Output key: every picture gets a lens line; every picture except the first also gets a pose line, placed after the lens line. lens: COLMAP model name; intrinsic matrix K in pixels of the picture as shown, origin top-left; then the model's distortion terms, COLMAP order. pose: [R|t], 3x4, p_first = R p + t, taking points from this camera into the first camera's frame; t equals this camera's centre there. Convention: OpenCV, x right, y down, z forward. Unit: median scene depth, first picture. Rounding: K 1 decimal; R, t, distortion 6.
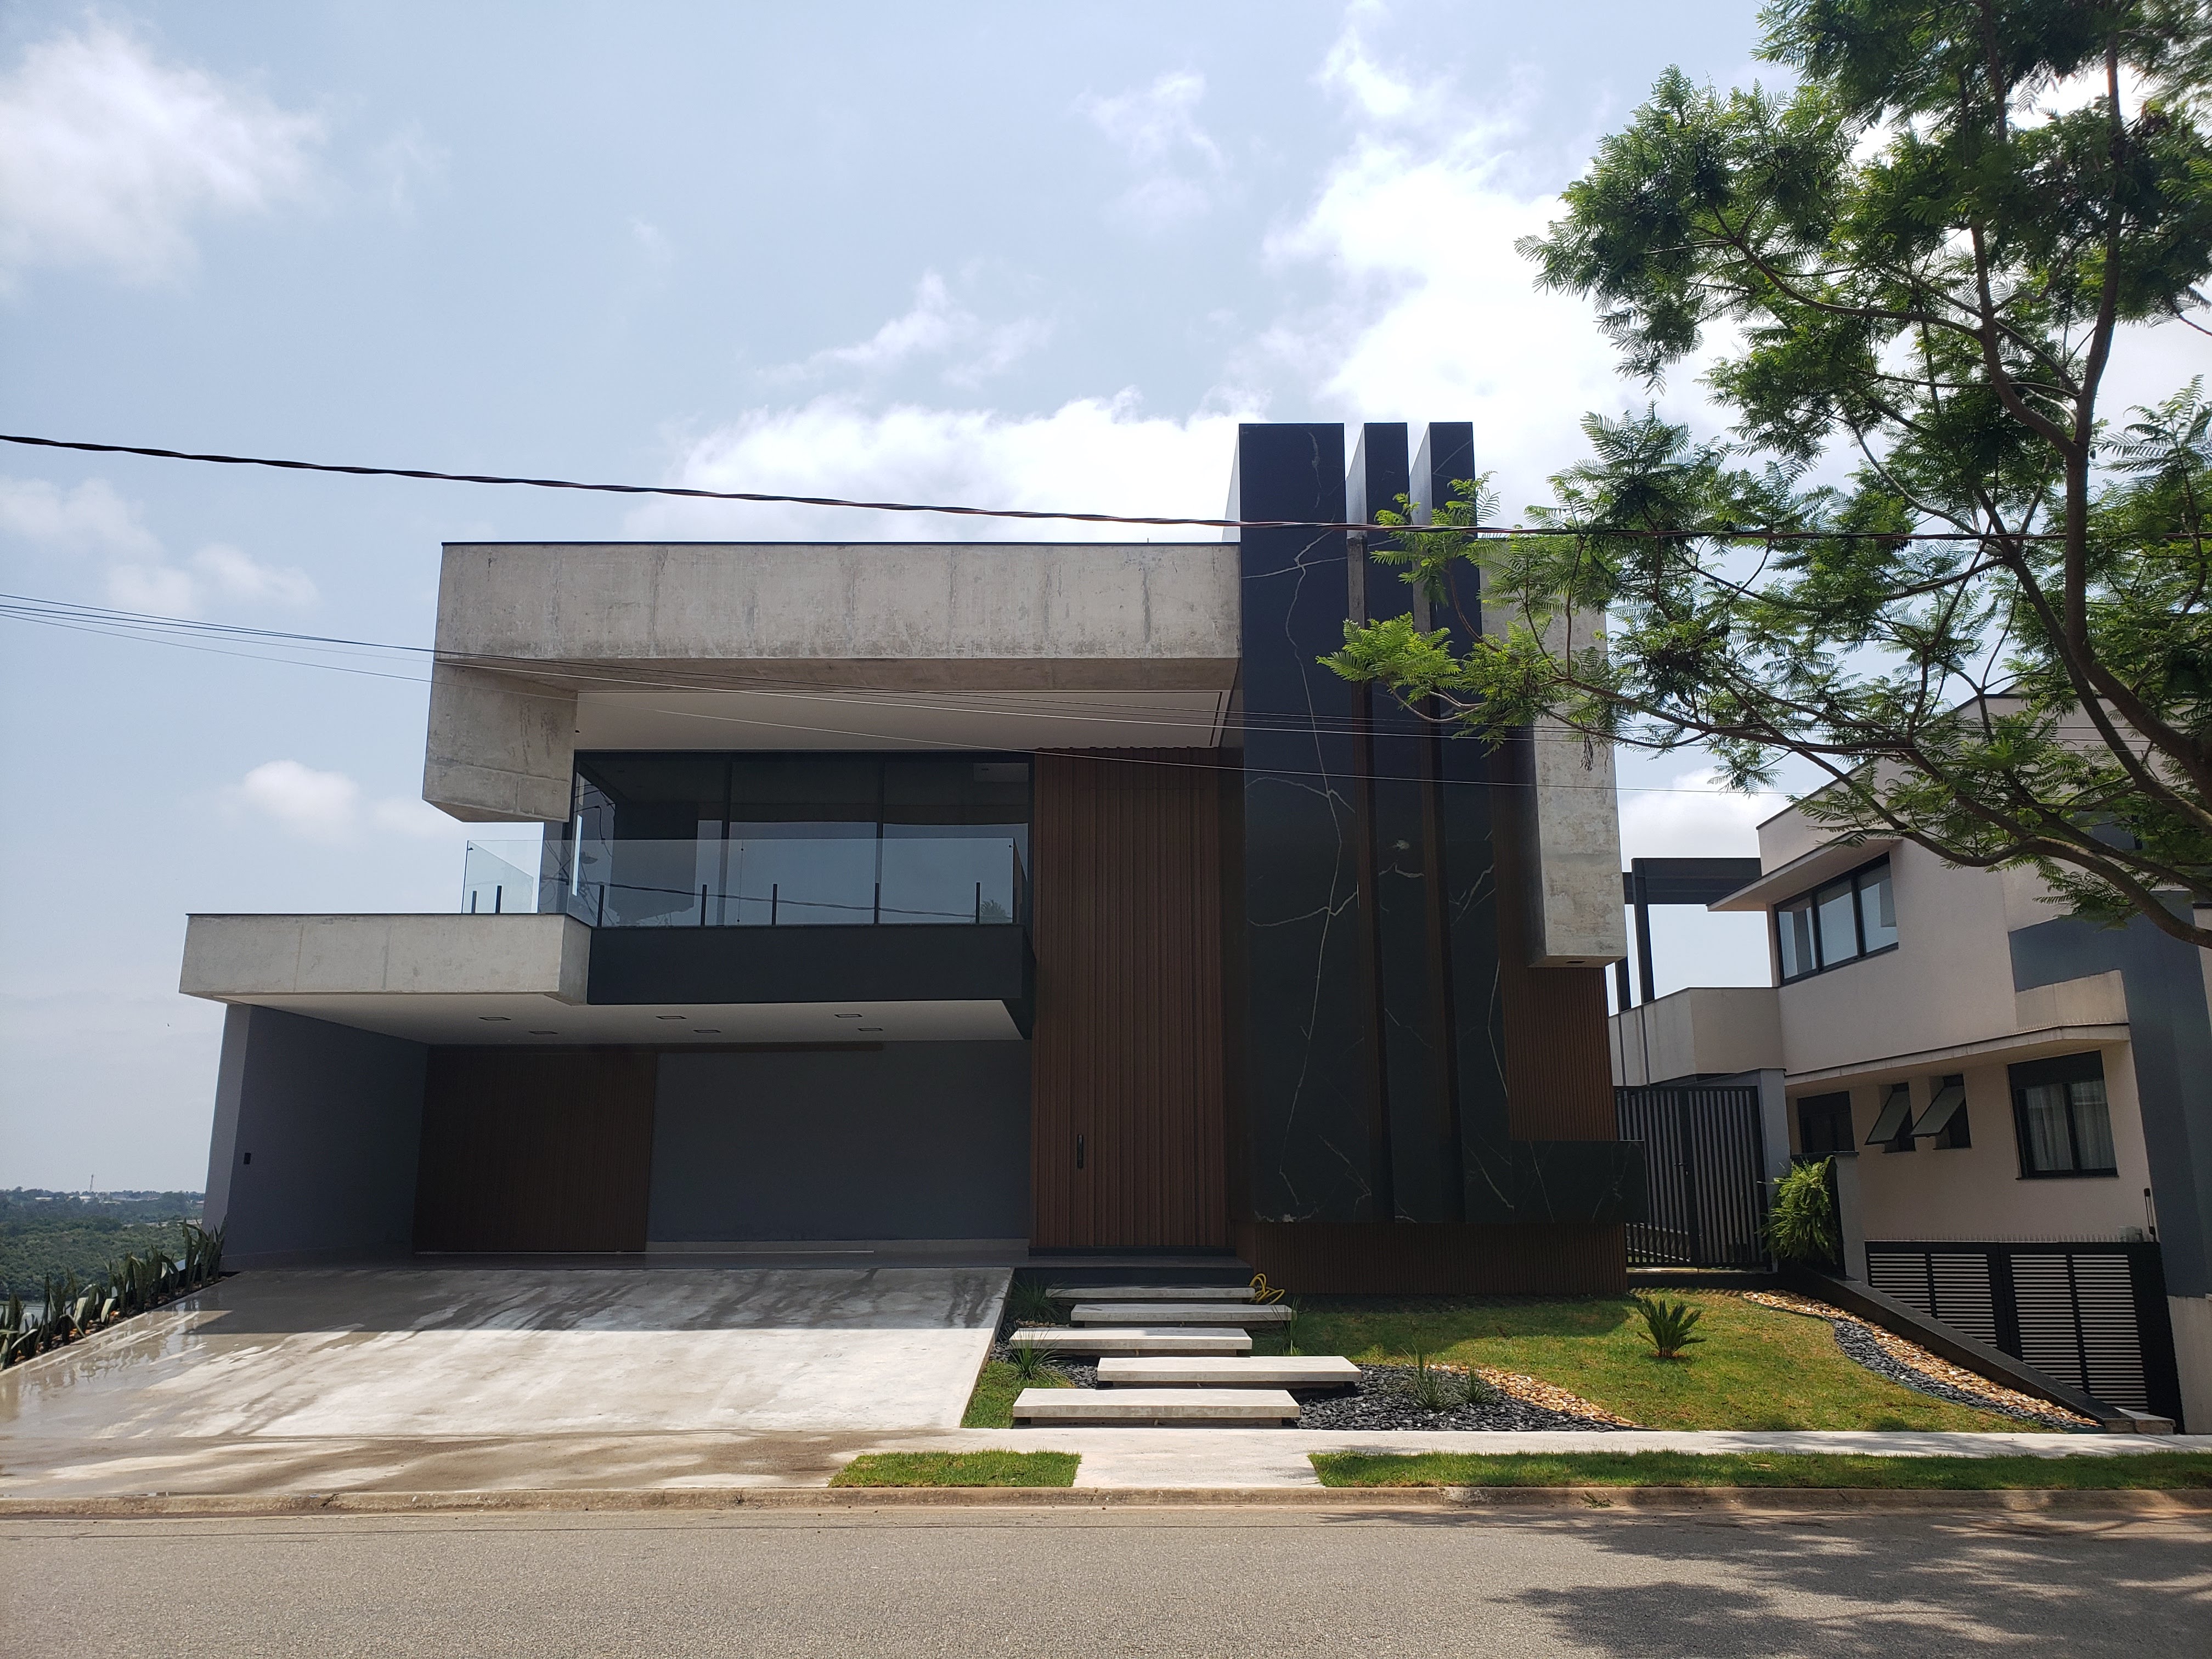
lens RADIAL K [[1714.0, 0, 1102.6], [0, 1714.0, 812.2], [0, 0, 1]] dist [0.122474, -0.276548]
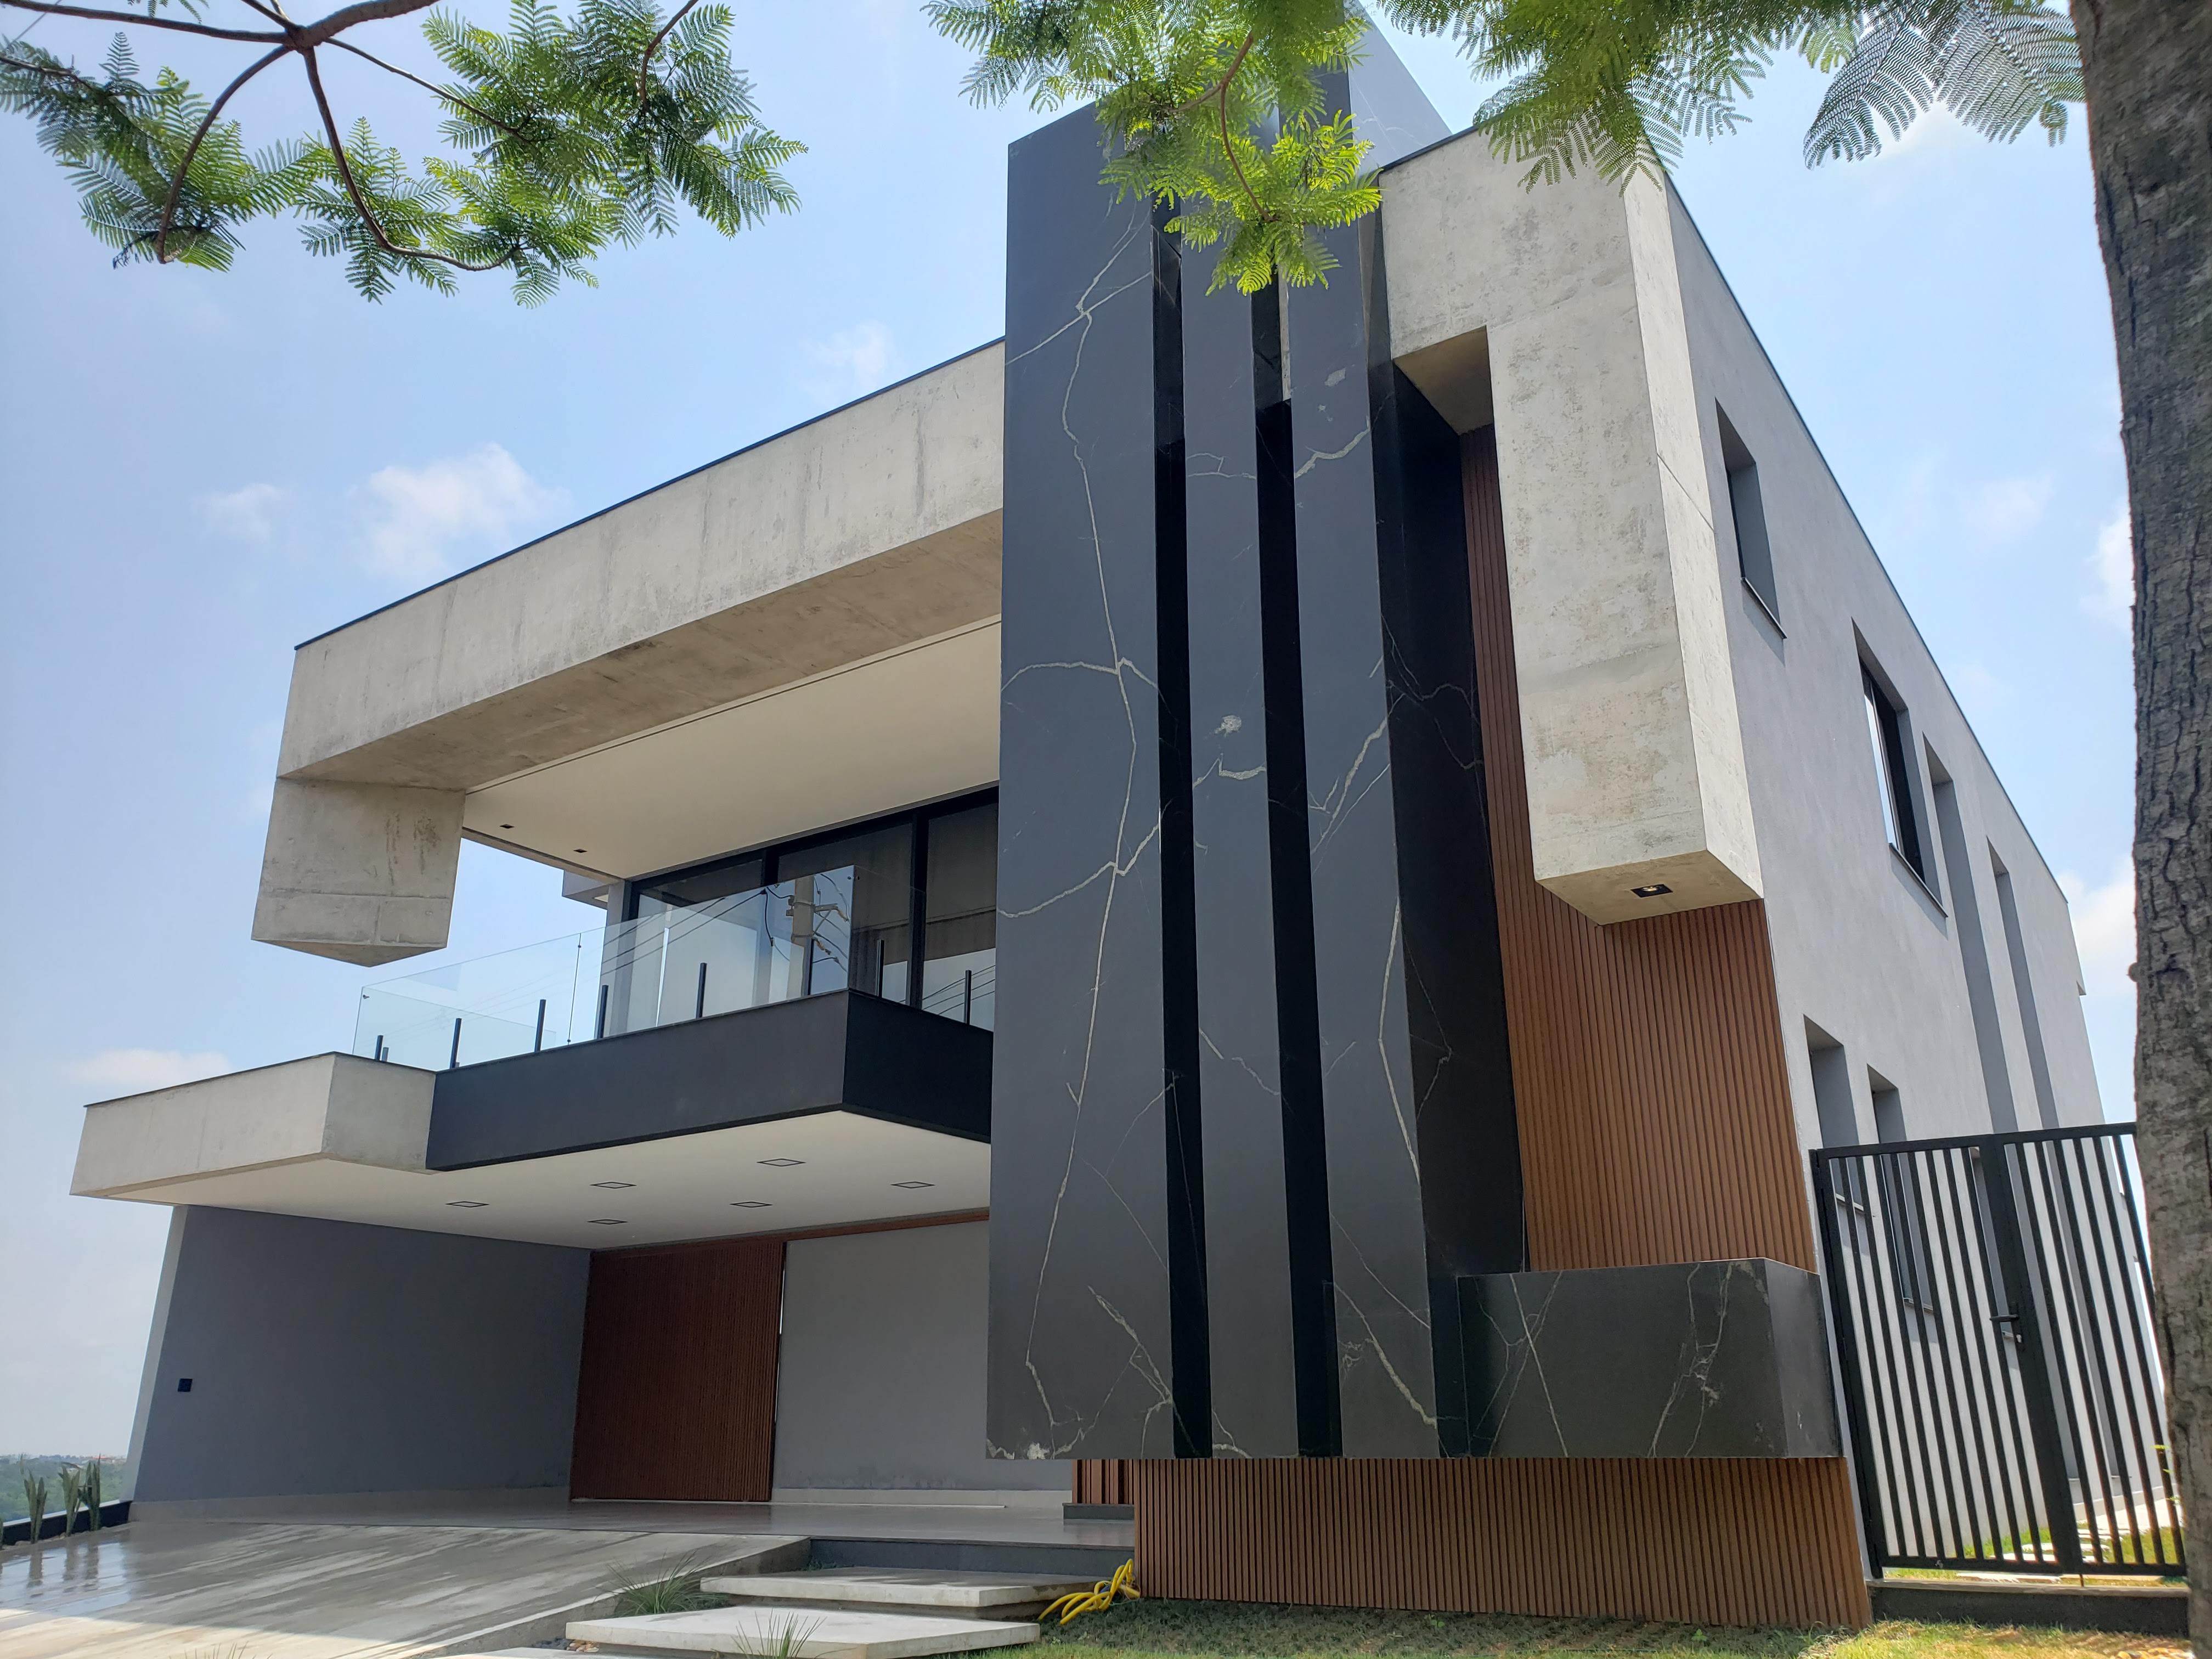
lens RADIAL K [[1716.4, 0, 1101.6], [0, 1716.4, 842.9], [0, 0, 1]] dist [0.006370, 0.006785]
pose [[0.830884, -0.189212, -0.523288, 0.406078], [0.127661, 0.980148, -0.151701, 0.128965], [0.541603, 0.059243, 0.838544, 0.534940]]
